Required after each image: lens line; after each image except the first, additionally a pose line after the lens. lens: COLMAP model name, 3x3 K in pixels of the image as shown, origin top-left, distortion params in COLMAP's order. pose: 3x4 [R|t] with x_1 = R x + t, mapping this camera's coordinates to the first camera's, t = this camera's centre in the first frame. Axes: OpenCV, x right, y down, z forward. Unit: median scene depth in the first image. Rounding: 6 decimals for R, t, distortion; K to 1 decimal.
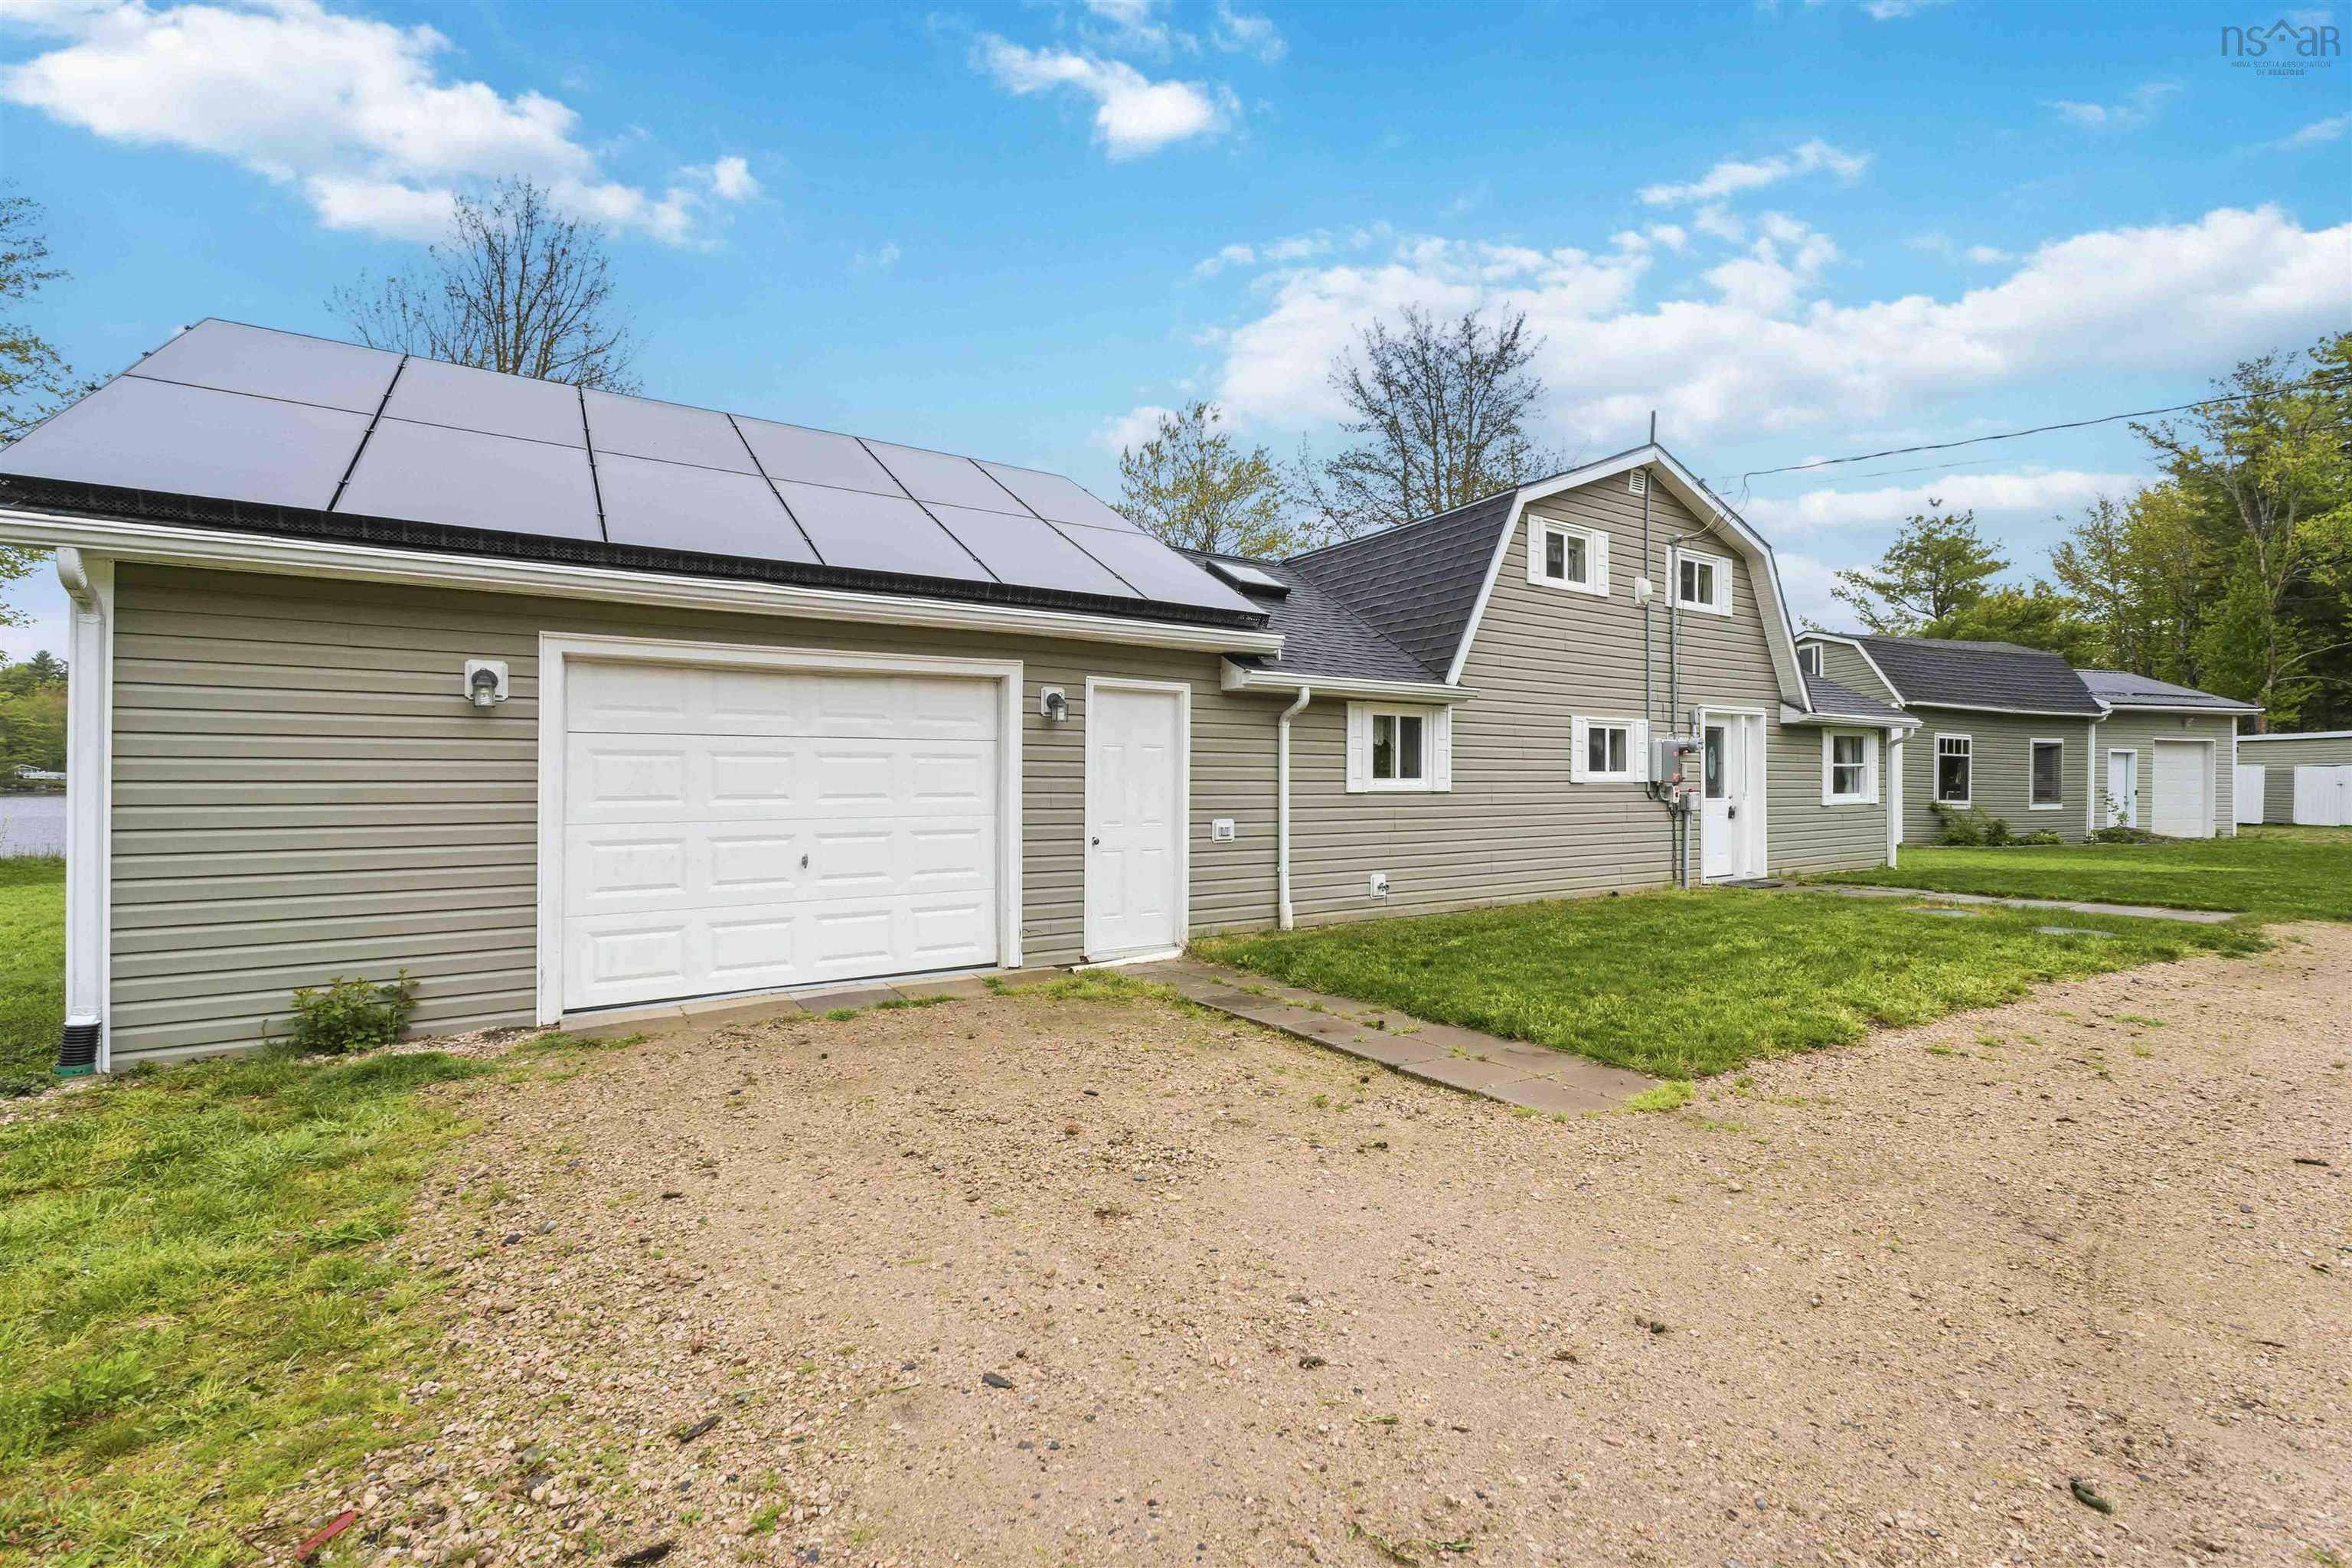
lens RADIAL K [[995.5, 0, 1188.5], [0, 995.5, 784.7], [0, 0, 1]] dist [-0.001699, 0.000319]
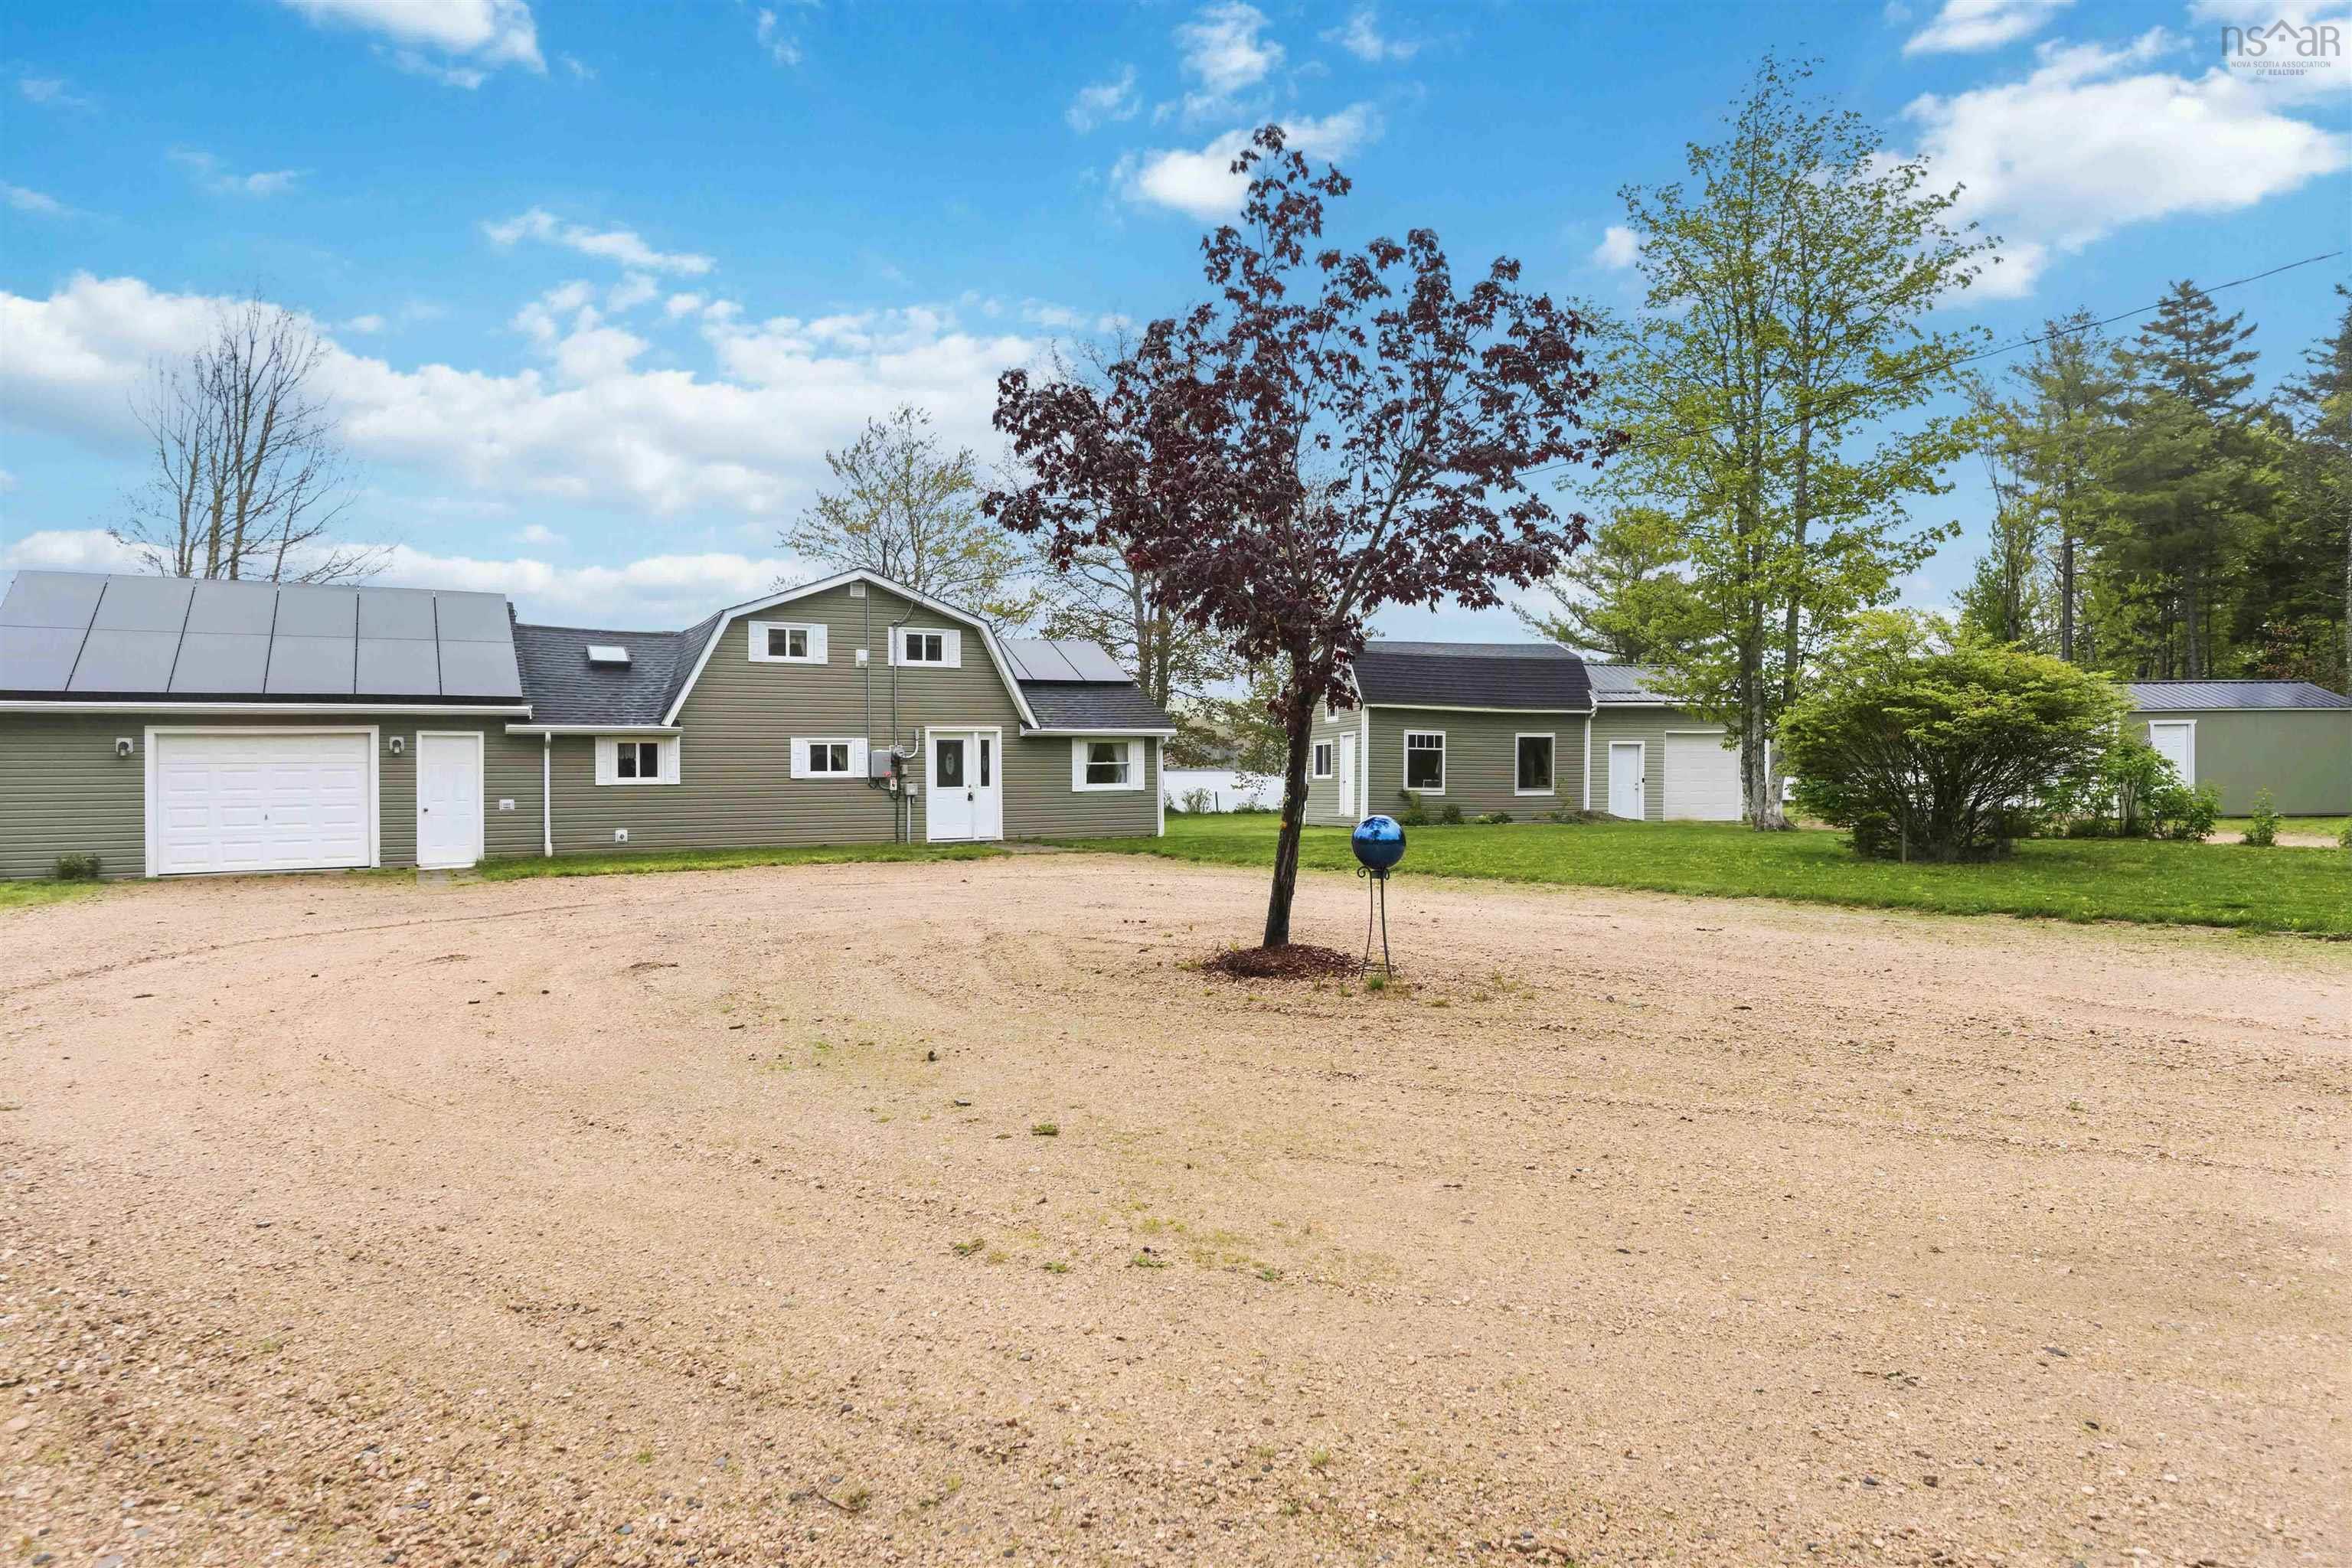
lens RADIAL K [[1375.6, 0, 1188.8], [0, 1375.6, 780.6], [0, 0, 1]] dist [-0.002401, 0.001748]
pose [[0.998352, -0.005713, -0.057104, 1.342564], [0.006085, 0.999961, 0.006345, -0.010306], [0.057066, -0.006682, 0.998348, -1.434593]]
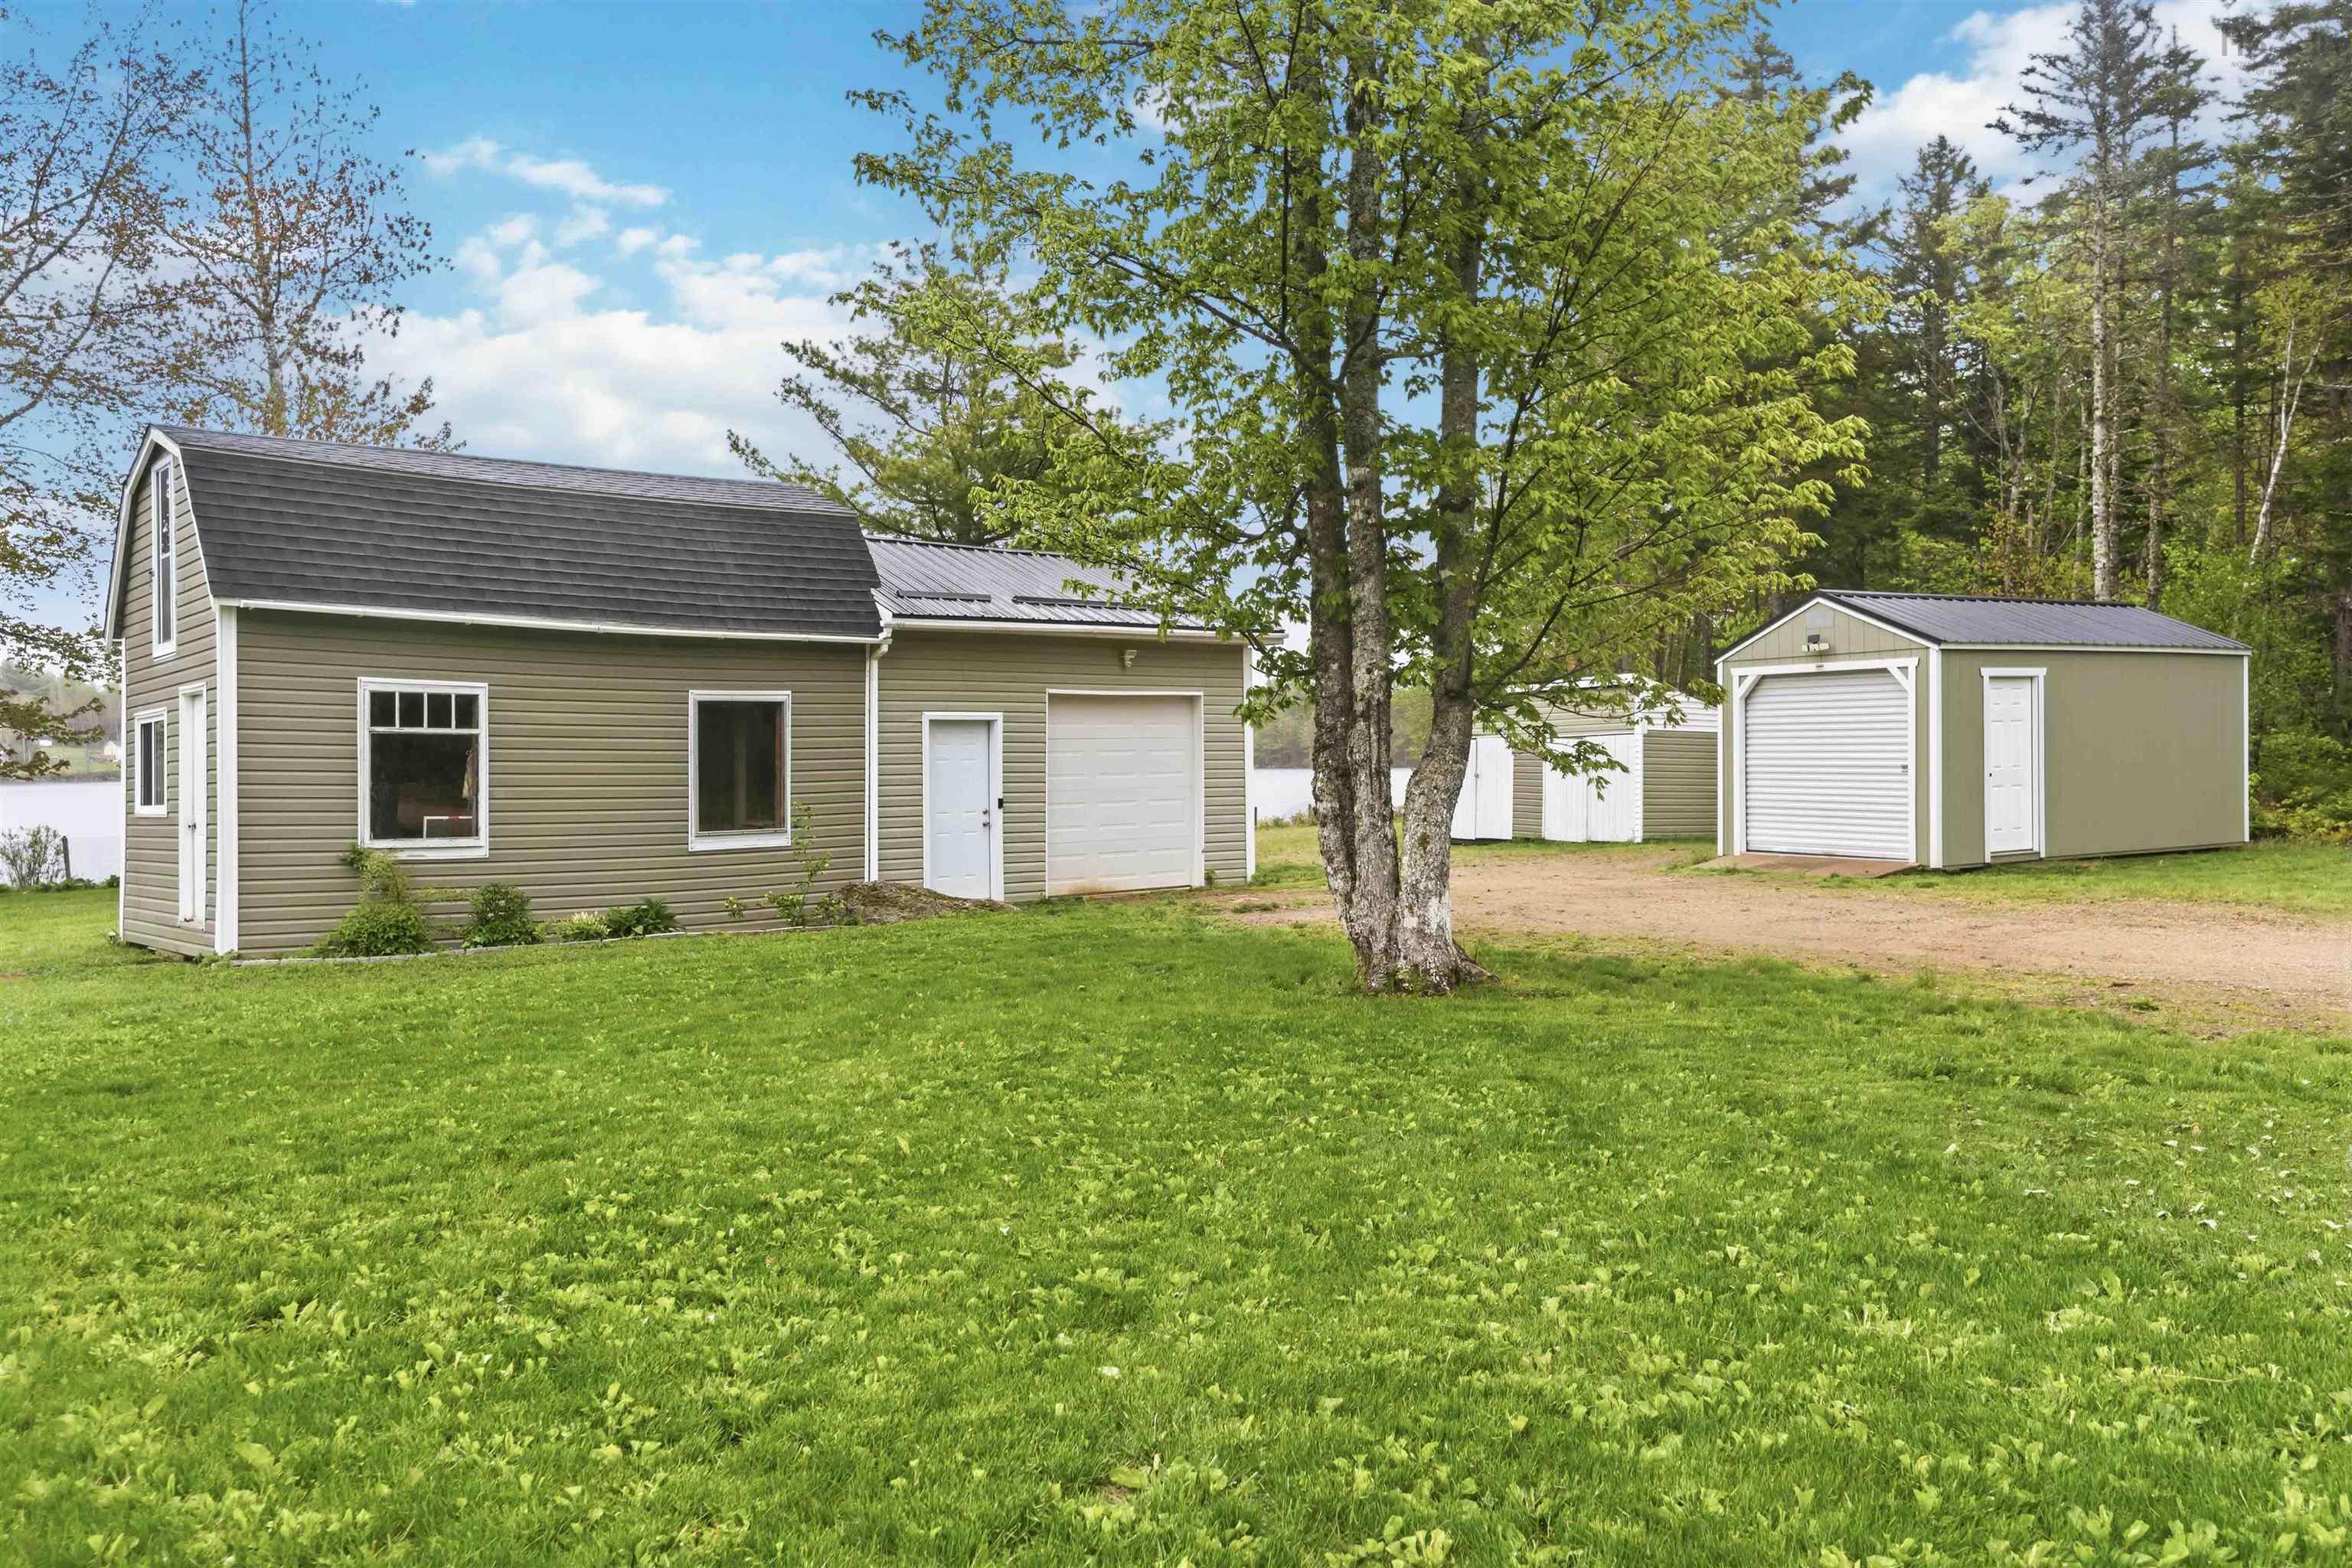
lens RADIAL K [[1773.4, 0, 1168.5], [0, 1773.4, 761.0], [0, 0, 1]] dist [0.012598, -0.003205]
pose [[0.932858, -0.015504, 0.359909, 1.818000], [0.017047, 0.999854, -0.001114, -0.024545], [-0.359840, 0.007174, 0.932987, 0.434453]]
